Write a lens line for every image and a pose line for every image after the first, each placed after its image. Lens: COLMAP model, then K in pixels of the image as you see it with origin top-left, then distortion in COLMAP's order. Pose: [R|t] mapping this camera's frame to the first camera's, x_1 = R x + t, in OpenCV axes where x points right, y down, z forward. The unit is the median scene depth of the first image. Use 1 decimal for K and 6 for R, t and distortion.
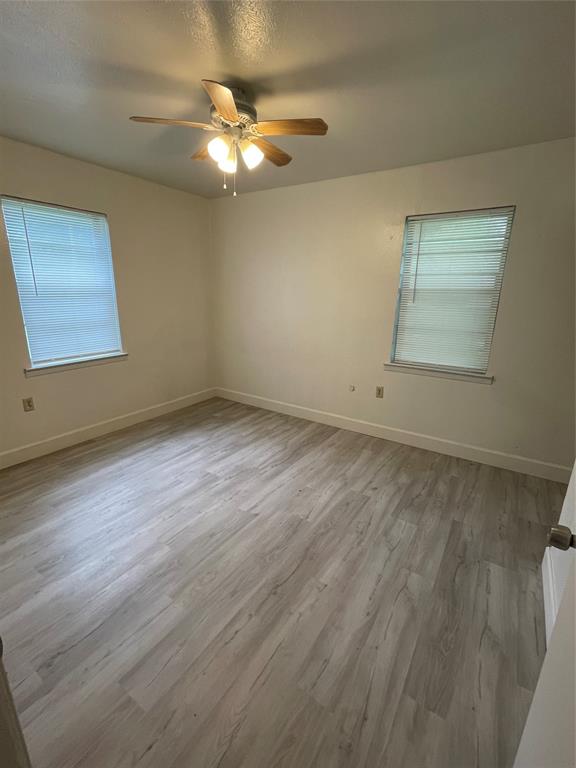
lens RADIAL K [[347.4, 0, 286.7], [0, 347.4, 384.7], [0, 0, 1]] dist [-0.000174, -0.000186]
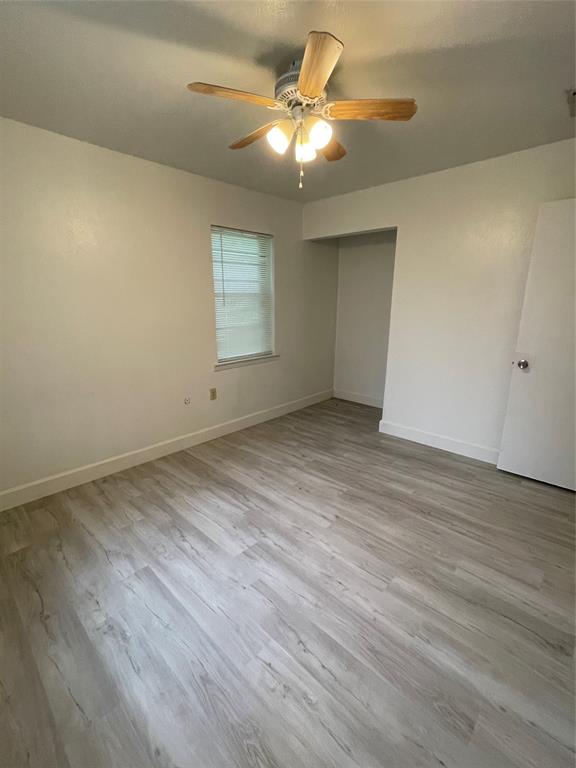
lens RADIAL K [[347.4, 0, 286.7], [0, 347.4, 384.7], [0, 0, 1]] dist [-0.000174, -0.000186]
pose [[0.162785, -0.259505, 0.951923, -0.776888], [0.263583, 0.941166, 0.211498, -0.192245], [-0.950802, 0.216482, 0.221609, 0.662998]]
